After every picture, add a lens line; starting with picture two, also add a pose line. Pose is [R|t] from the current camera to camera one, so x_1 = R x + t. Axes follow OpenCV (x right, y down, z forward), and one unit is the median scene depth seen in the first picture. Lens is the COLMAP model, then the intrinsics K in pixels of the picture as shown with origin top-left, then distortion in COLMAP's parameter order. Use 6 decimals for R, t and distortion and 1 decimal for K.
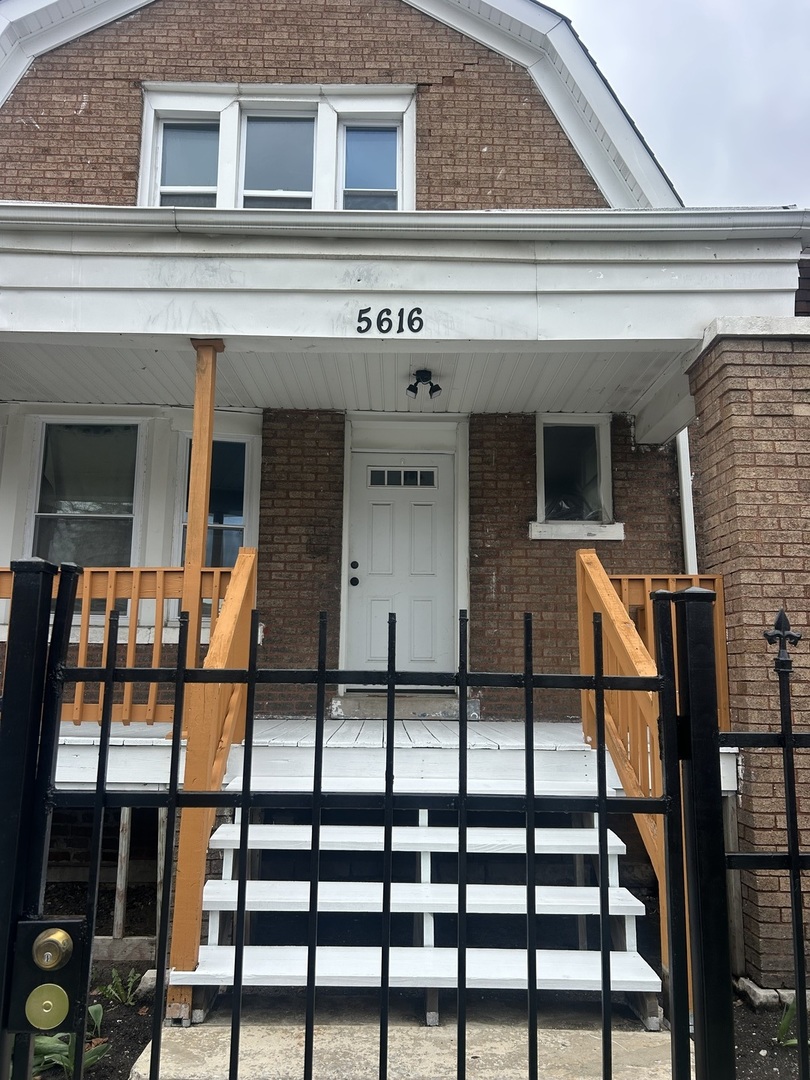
lens RADIAL K [[809.0, 0, 396.0], [0, 809.0, 547.5], [0, 0, 1]] dist [0.051523, -0.061648]
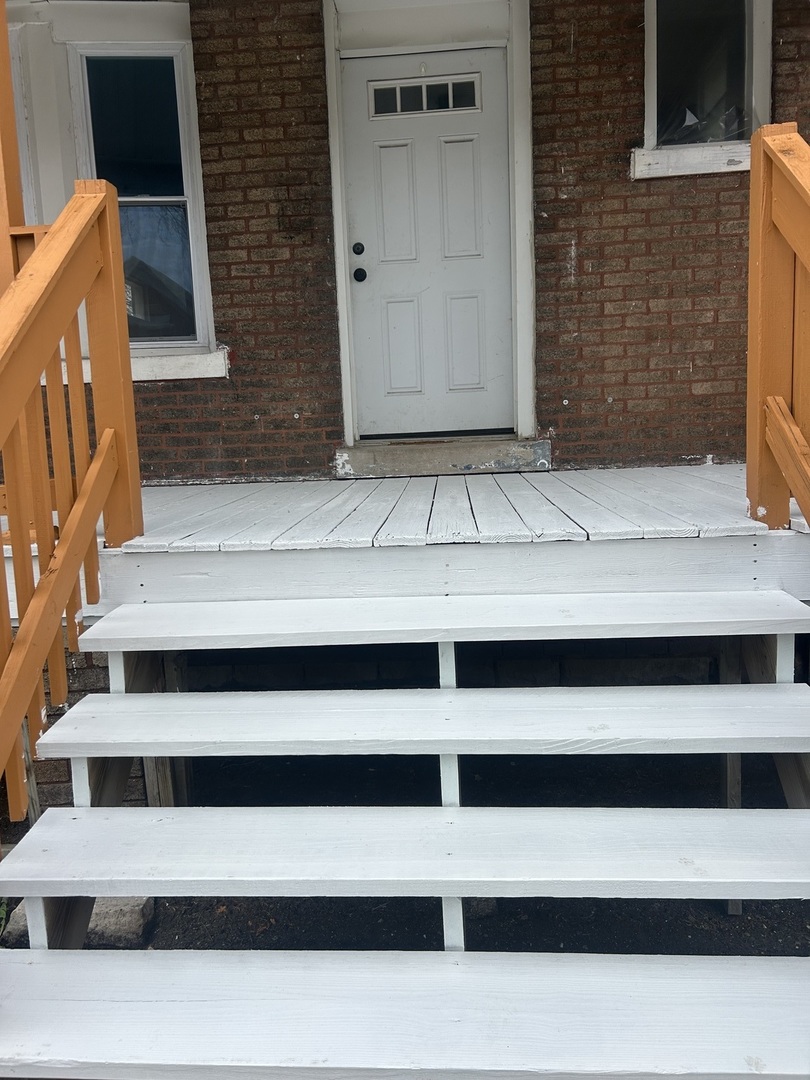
lens RADIAL K [[809.0, 0, 392.9], [0, 809.0, 536.0], [0, 0, 1]] dist [0.051523, -0.061648]
pose [[0.994615, -0.041863, -0.094807, 0.031607], [0.068751, 0.951038, 0.301330, 0.048723], [0.077551, -0.306225, 0.948795, 0.310732]]
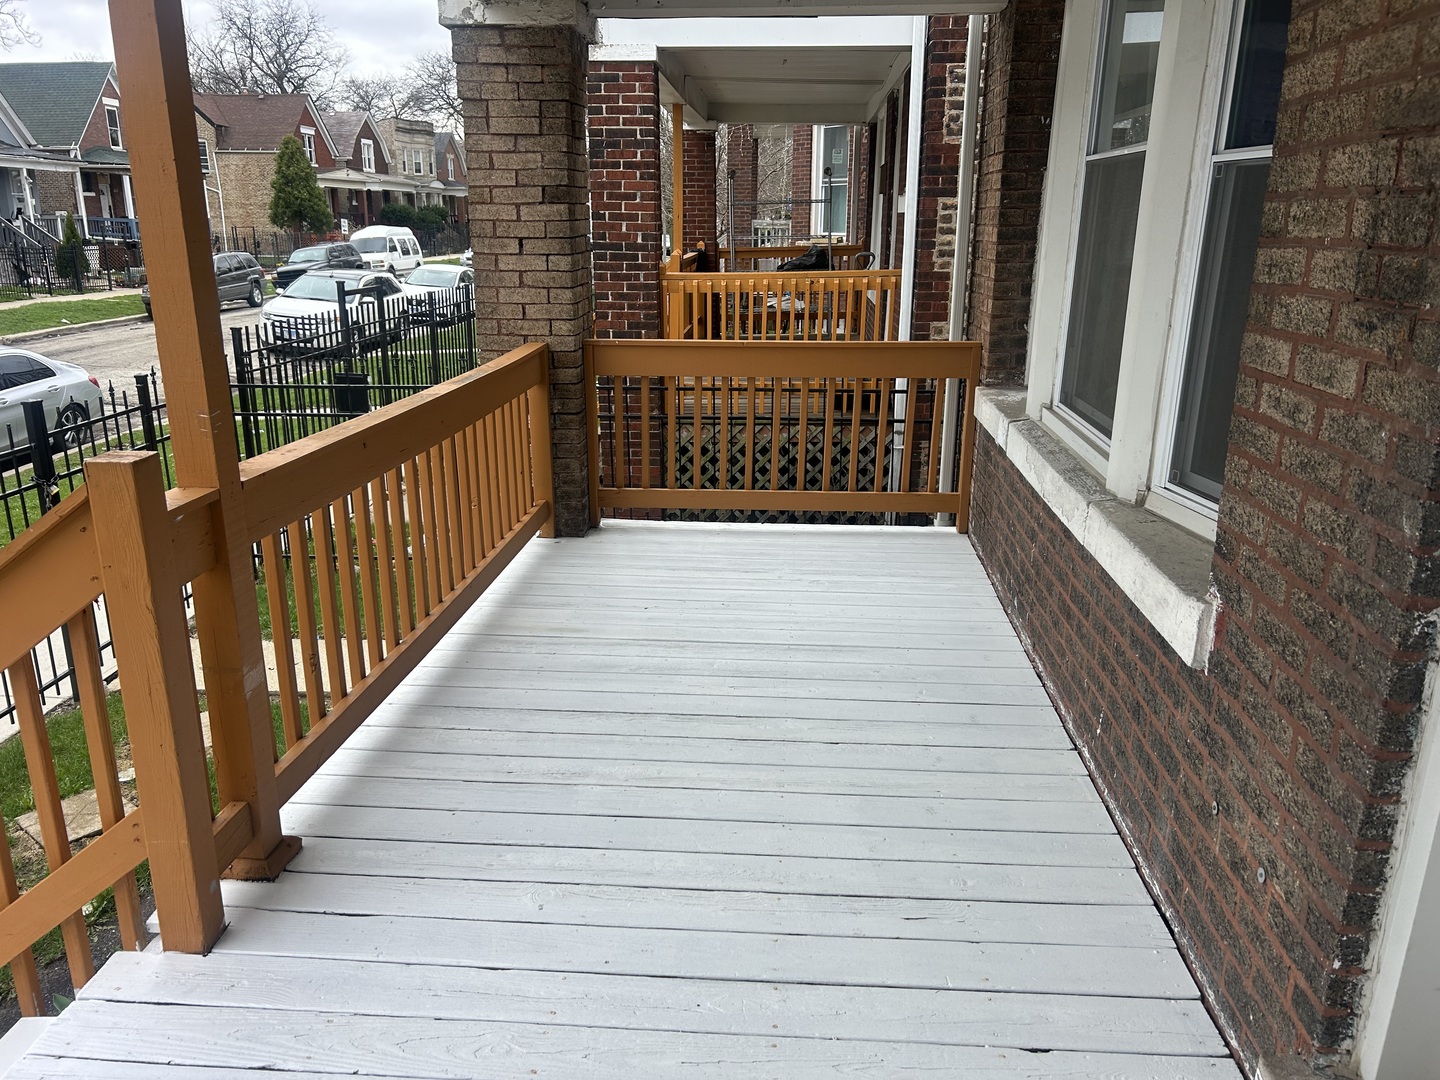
lens RADIAL K [[1078.7, 0, 715.6], [0, 1078.7, 548.6], [0, 0, 1]] dist [0.051523, -0.061648]
pose [[-0.097806, 0.275802, -0.956226, 0.152516], [0.160296, 0.952653, 0.258376, -0.025800], [0.982211, -0.128008, -0.137385, 0.882265]]
